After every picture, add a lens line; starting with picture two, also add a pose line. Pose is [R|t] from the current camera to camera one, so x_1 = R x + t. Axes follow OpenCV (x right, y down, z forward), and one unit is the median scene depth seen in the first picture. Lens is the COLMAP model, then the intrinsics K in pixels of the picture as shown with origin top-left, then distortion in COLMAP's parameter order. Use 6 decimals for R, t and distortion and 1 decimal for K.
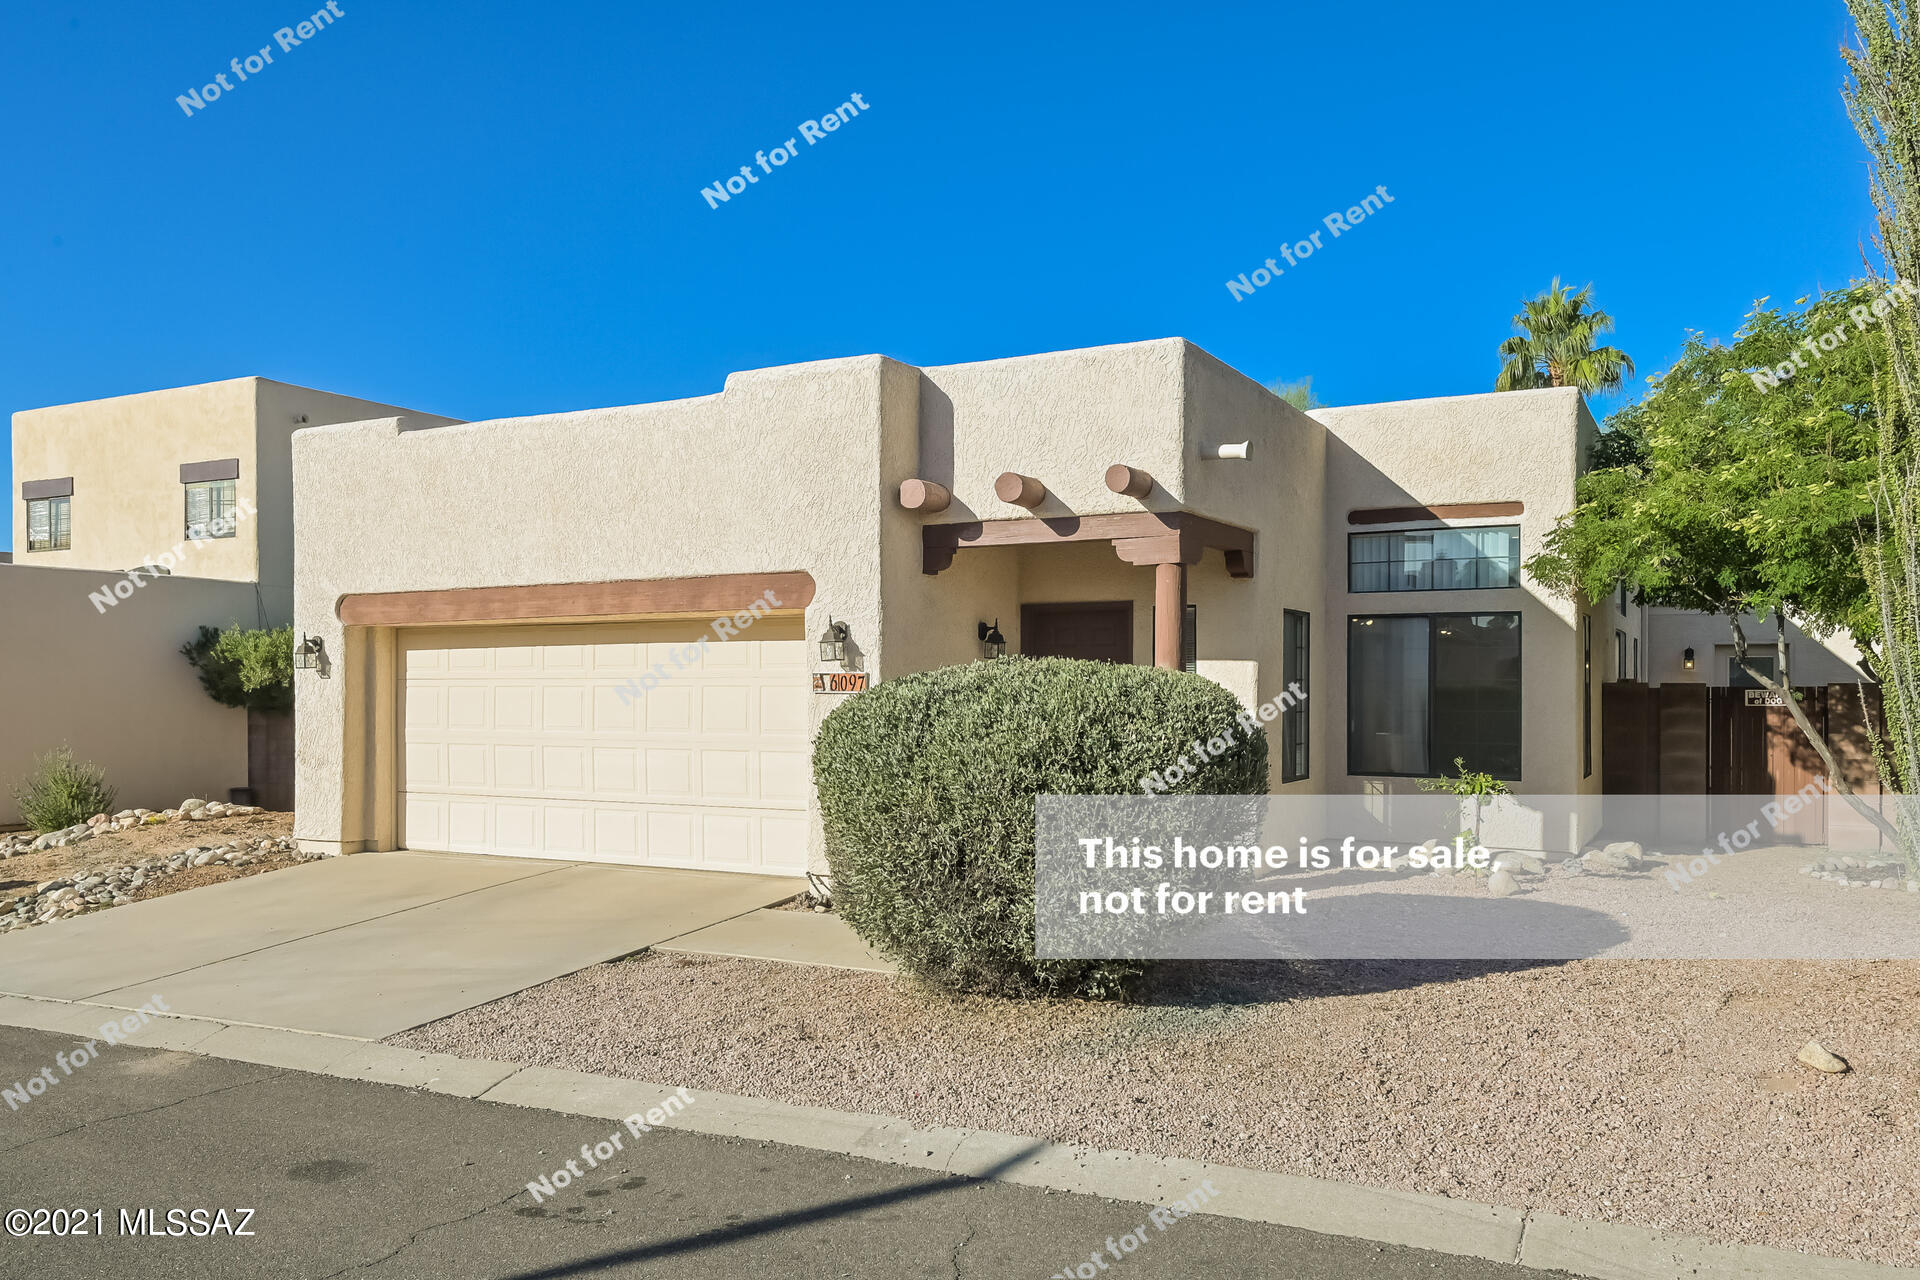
lens RADIAL K [[1471.5, 0, 960.0], [0, 1471.5, 640.0], [0, 0, 1]] dist [-0.071073, -0.000293]
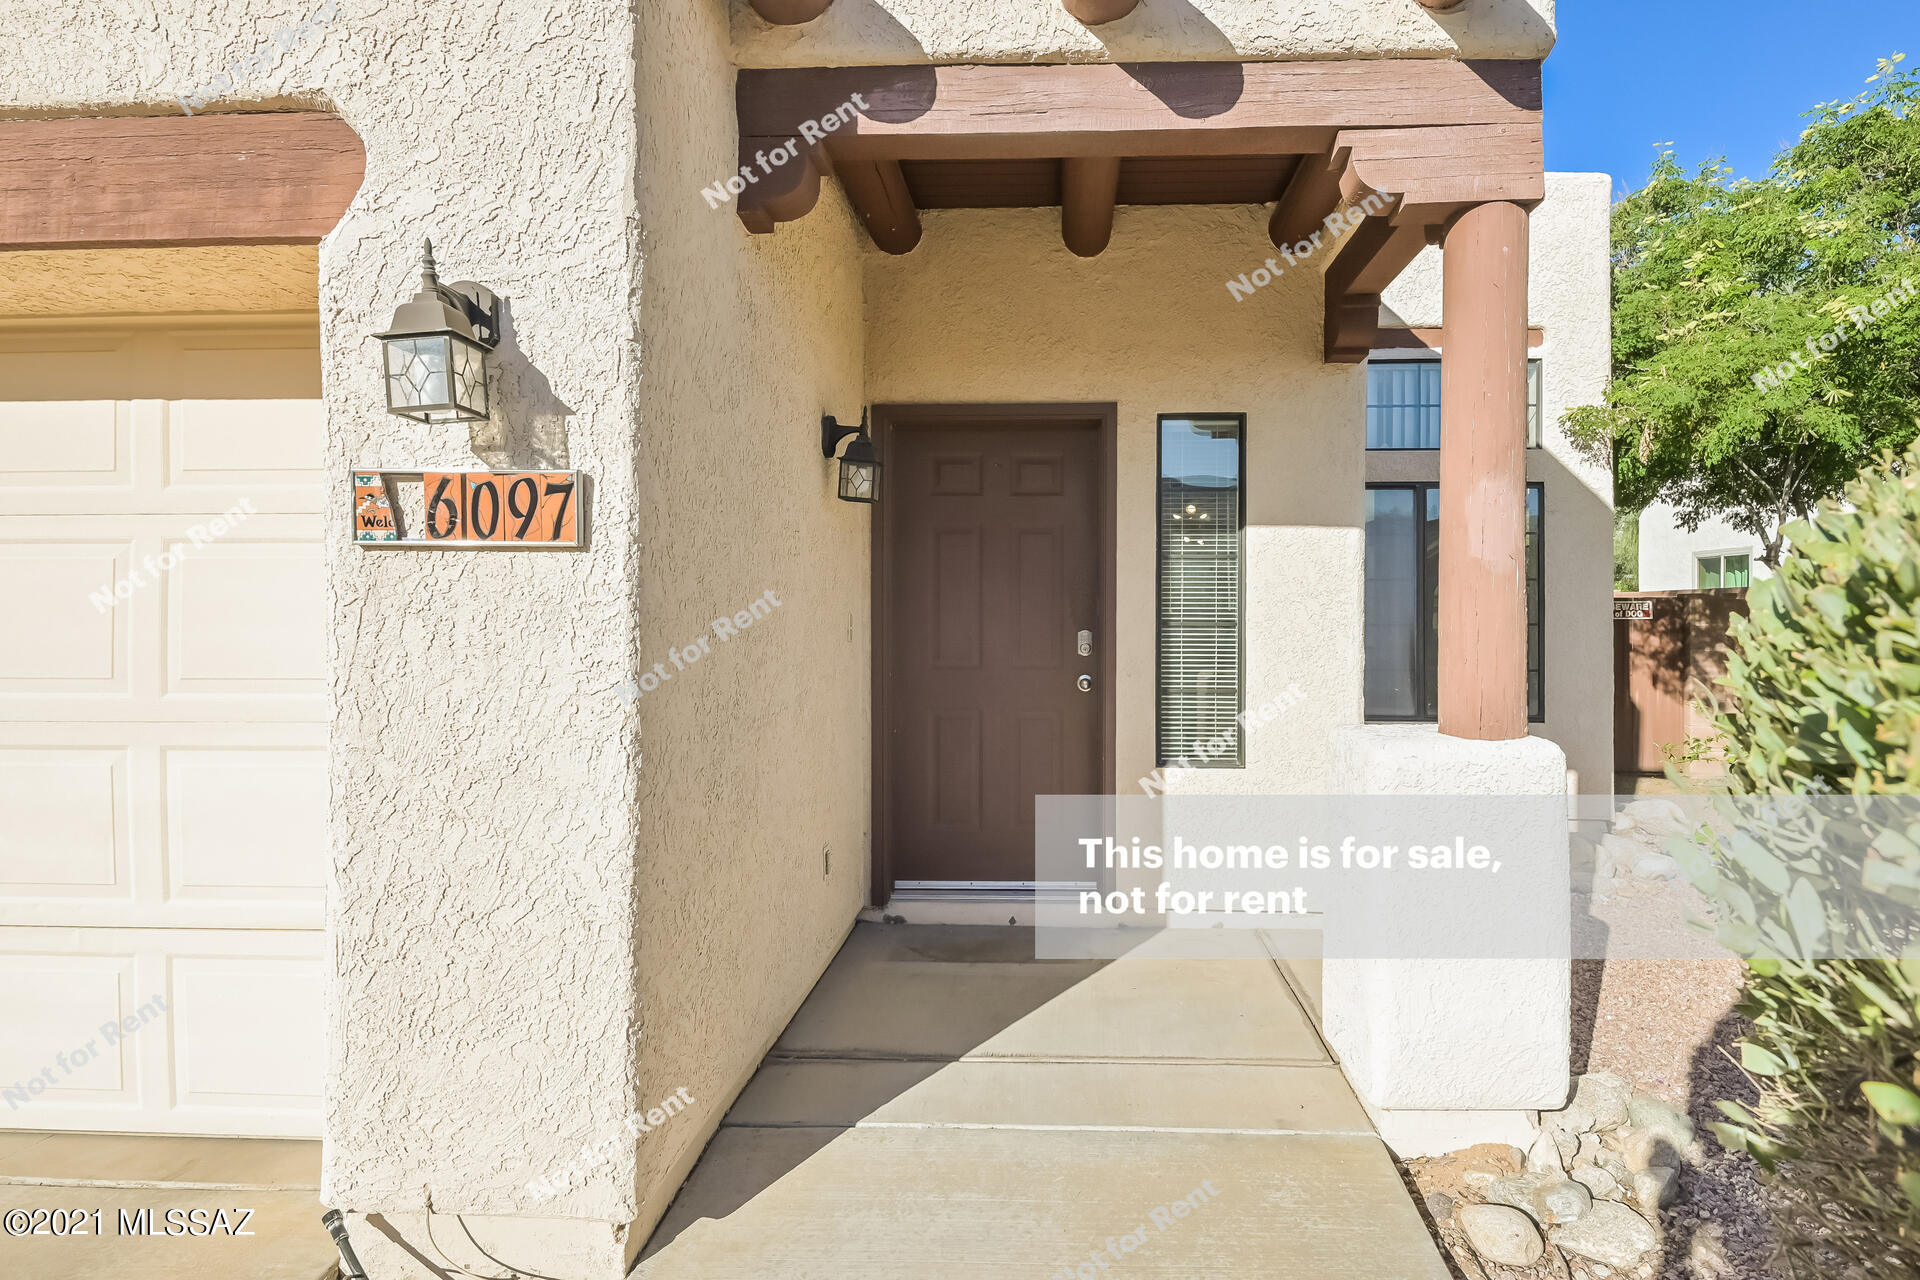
lens RADIAL K [[1106.2, 0, 1061.9], [0, 1106.2, 608.4], [0, 0, 1]] dist [0.028749, -0.034565]
pose [[0.898802, 0.003316, 0.438343, -0.067741], [-0.011479, 0.999807, 0.015975, 0.040020], [-0.438205, -0.019390, 0.898666, 0.709824]]
